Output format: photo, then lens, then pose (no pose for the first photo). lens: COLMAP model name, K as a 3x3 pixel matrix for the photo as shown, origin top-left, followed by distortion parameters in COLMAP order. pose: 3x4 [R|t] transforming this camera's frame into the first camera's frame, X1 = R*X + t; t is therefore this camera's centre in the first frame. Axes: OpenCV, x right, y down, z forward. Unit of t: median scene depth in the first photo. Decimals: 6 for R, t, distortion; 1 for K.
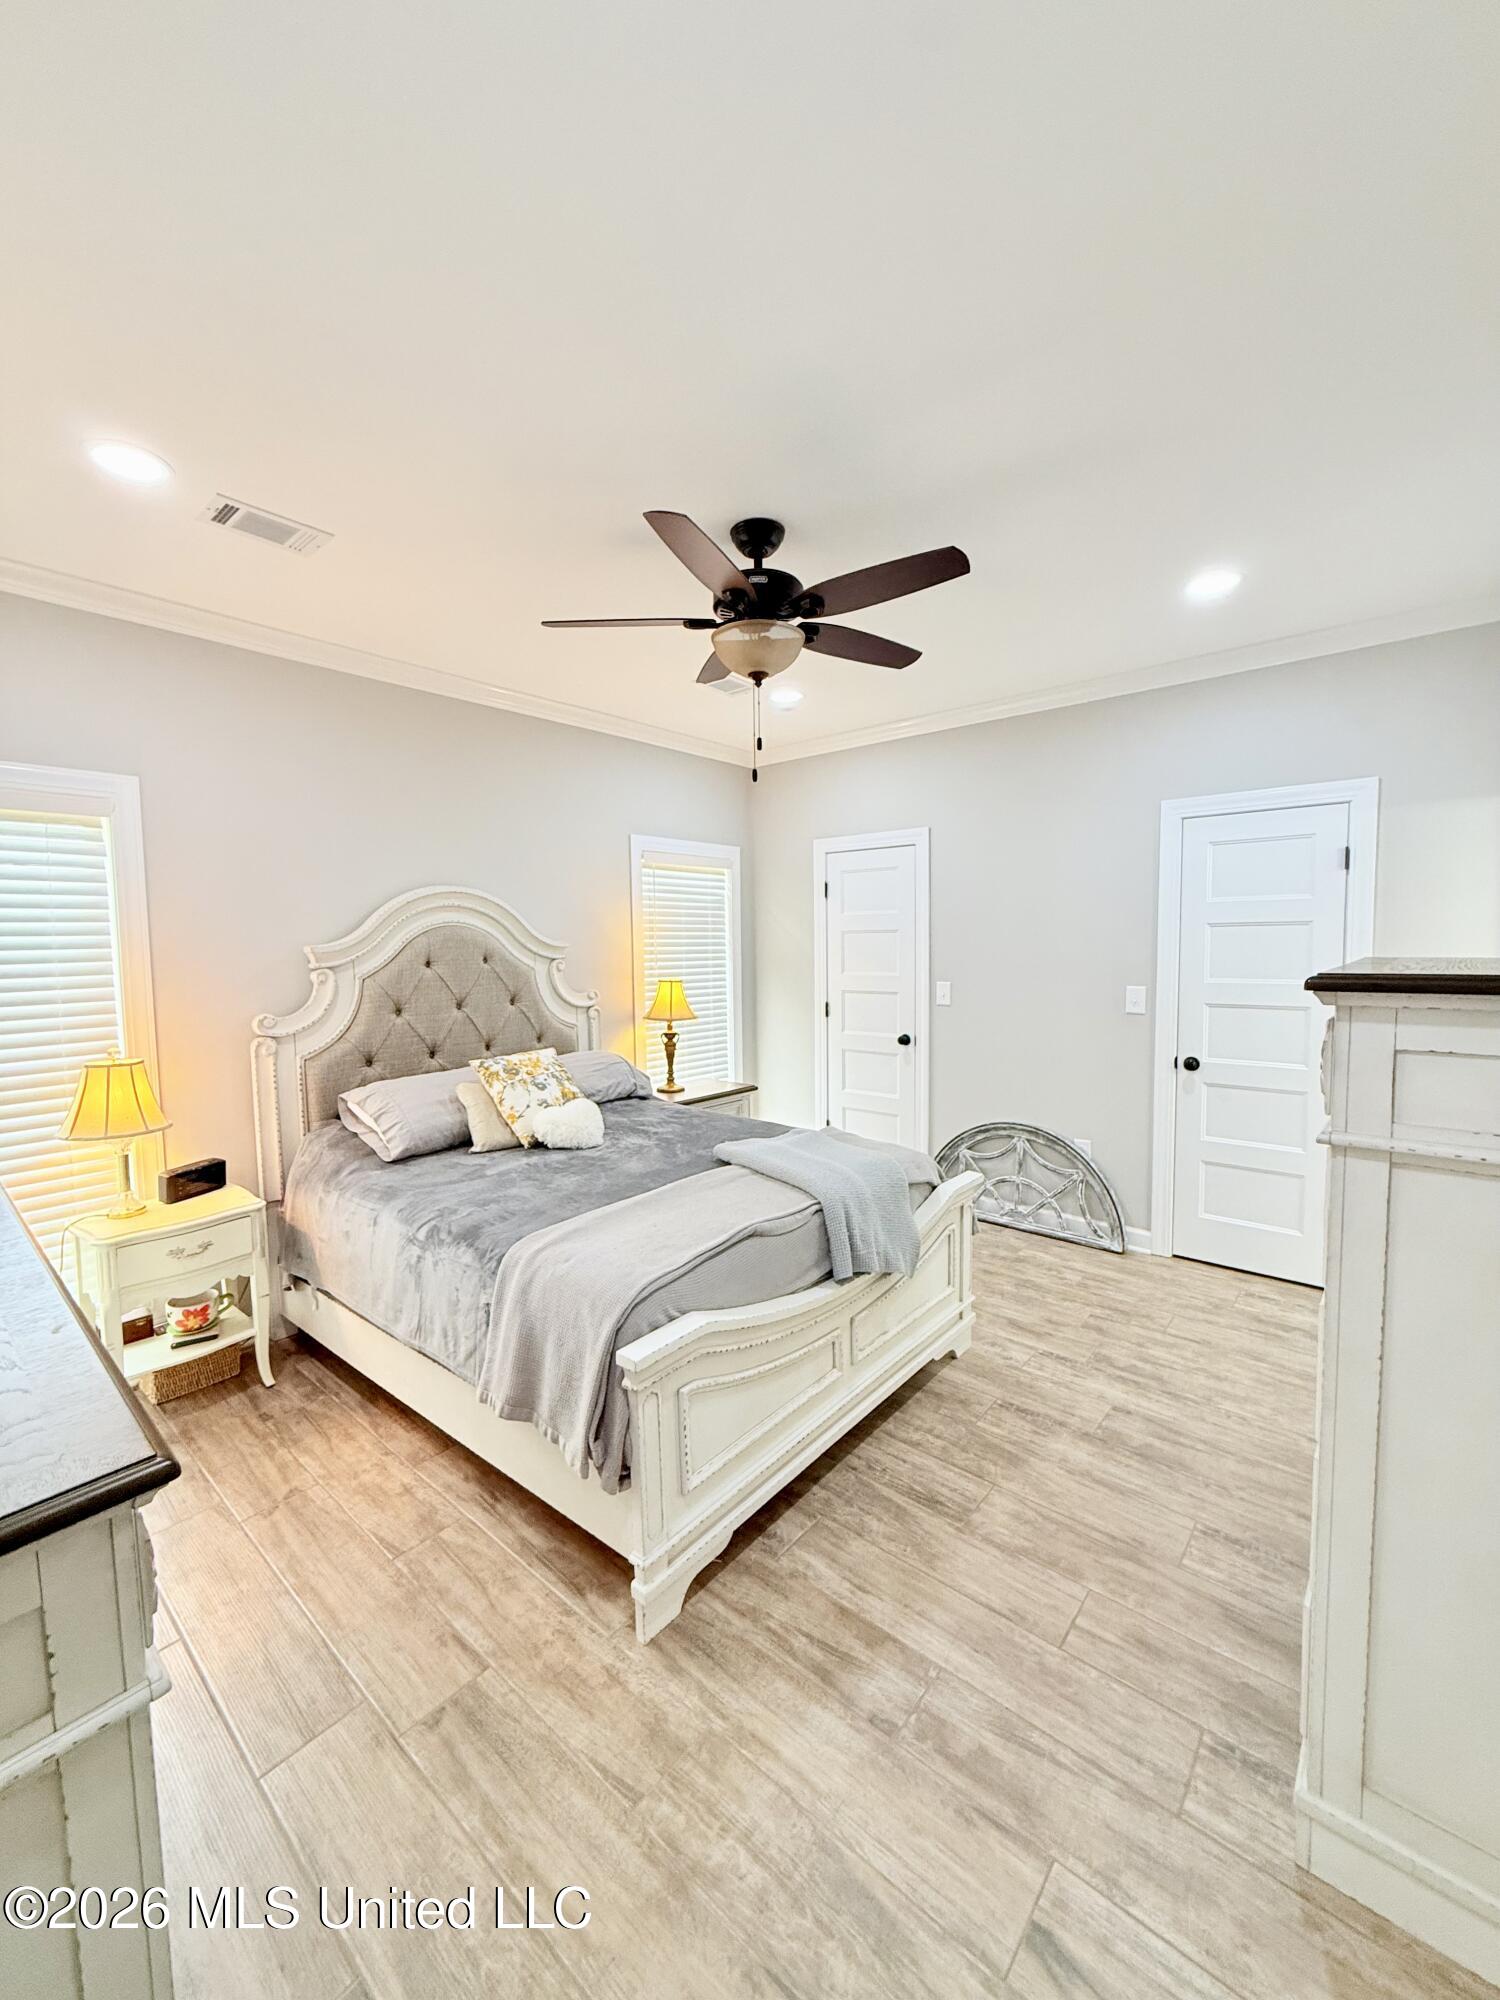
lens RADIAL K [[797.2, 0, 757.0], [0, 797.2, 1005.5], [0, 0, 1]] dist [0.000570, -0.000224]
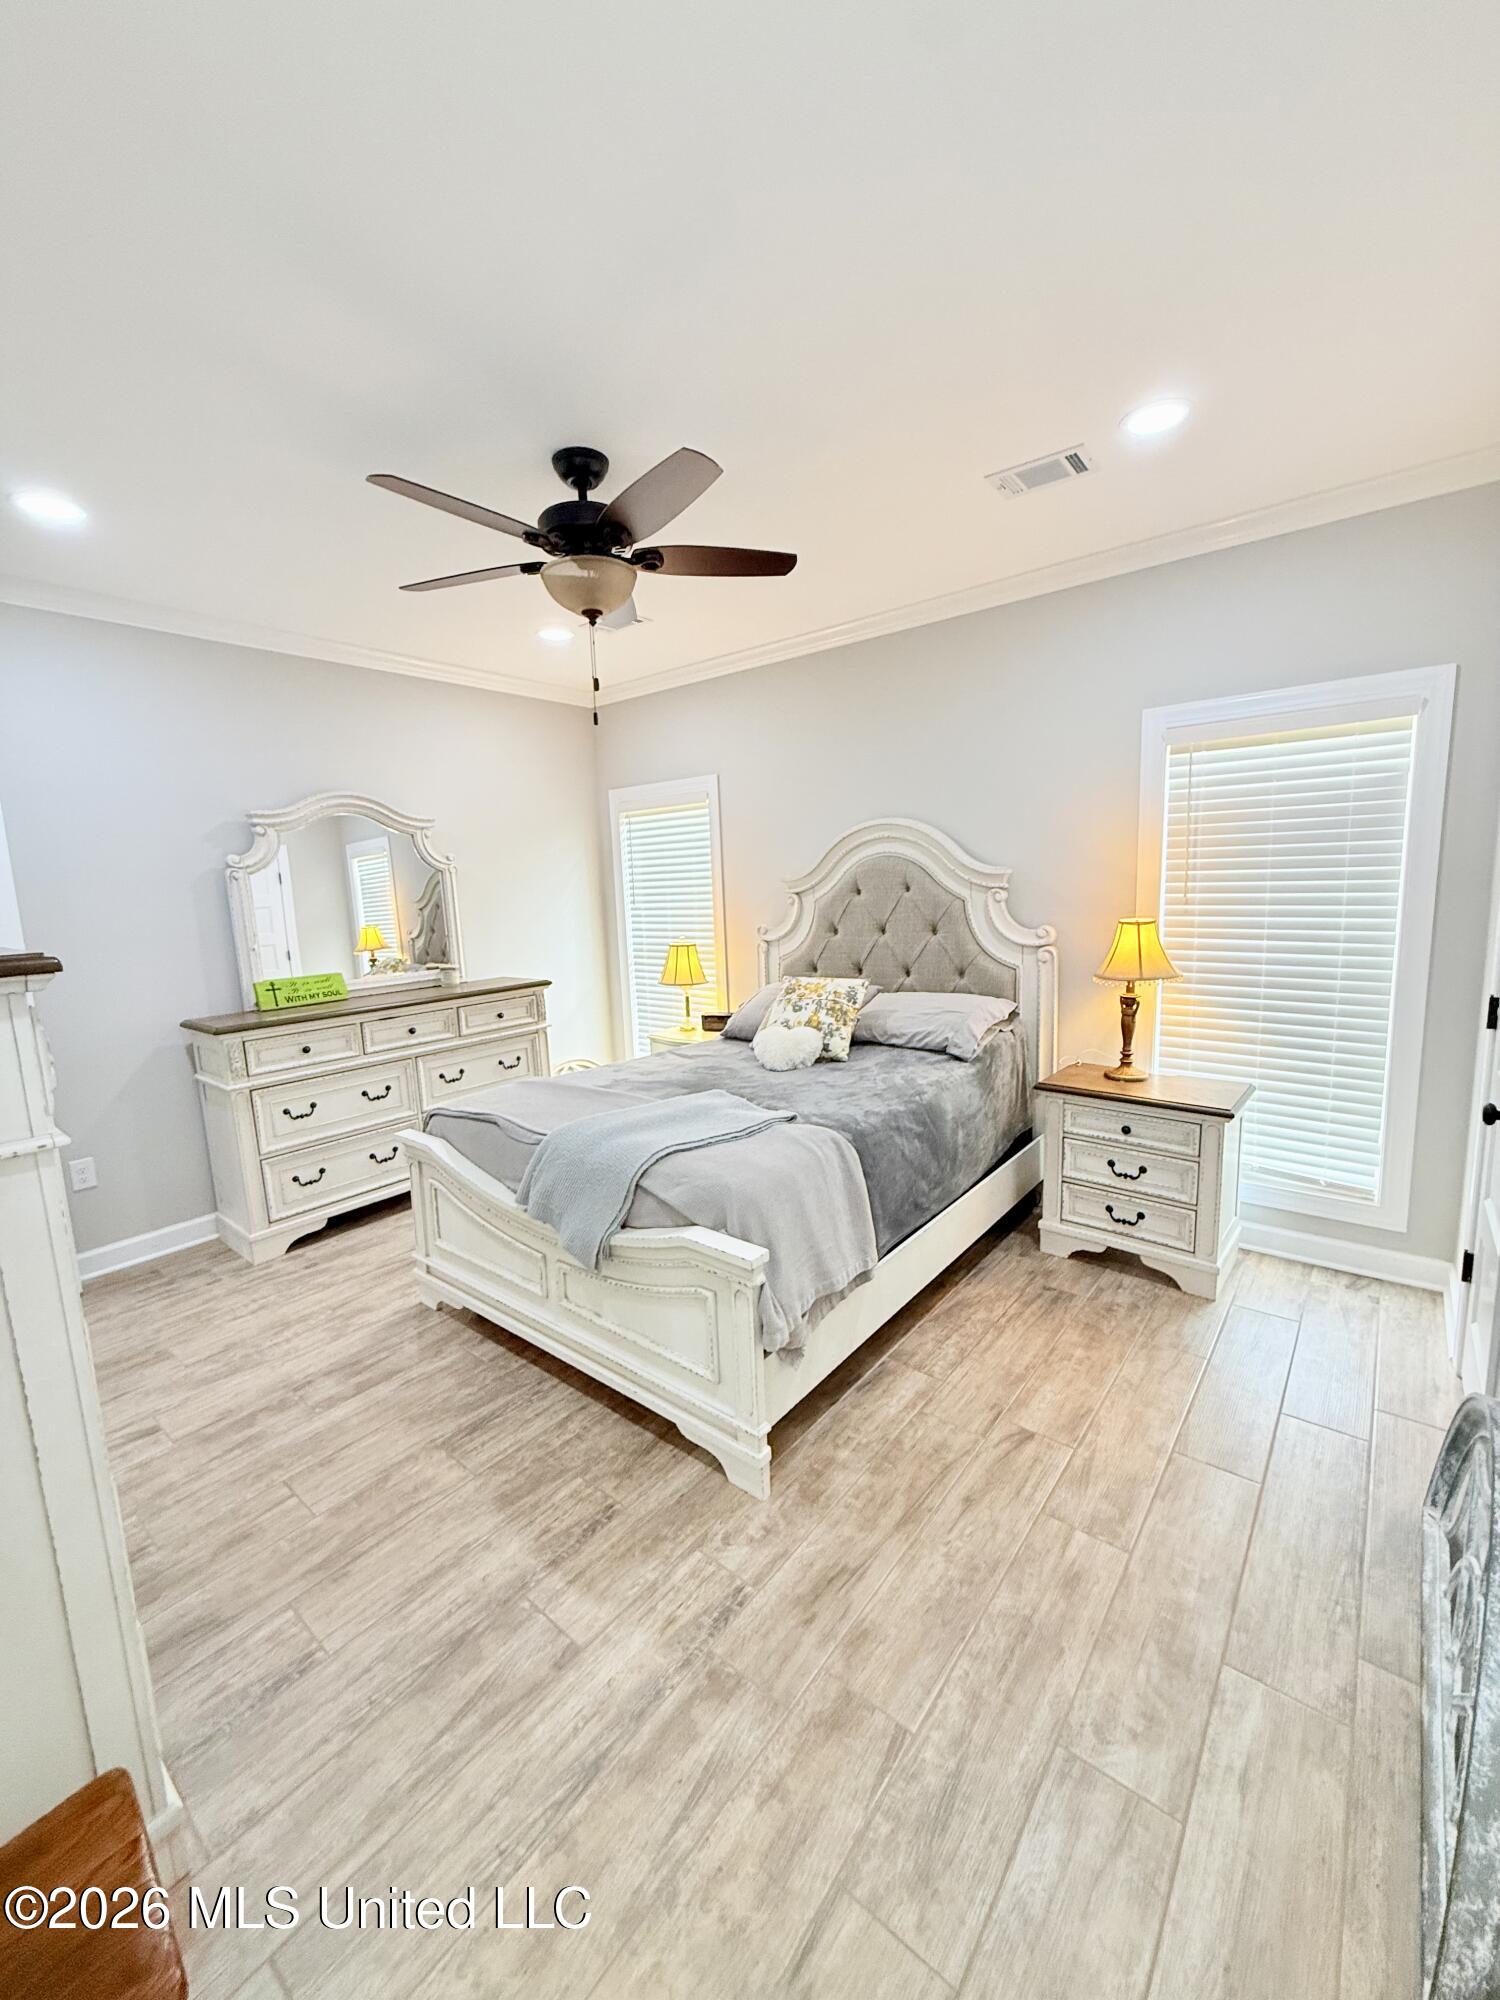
lens RADIAL K [[797.2, 0, 752.2], [0, 797.2, 1009.8], [0, 0, 1]] dist [0.000570, -0.000224]
pose [[0.020115, 0.178110, -0.983805, 0.991192], [-0.047975, 0.983043, 0.176991, -0.108743], [0.998646, 0.043638, 0.028319, 1.112909]]
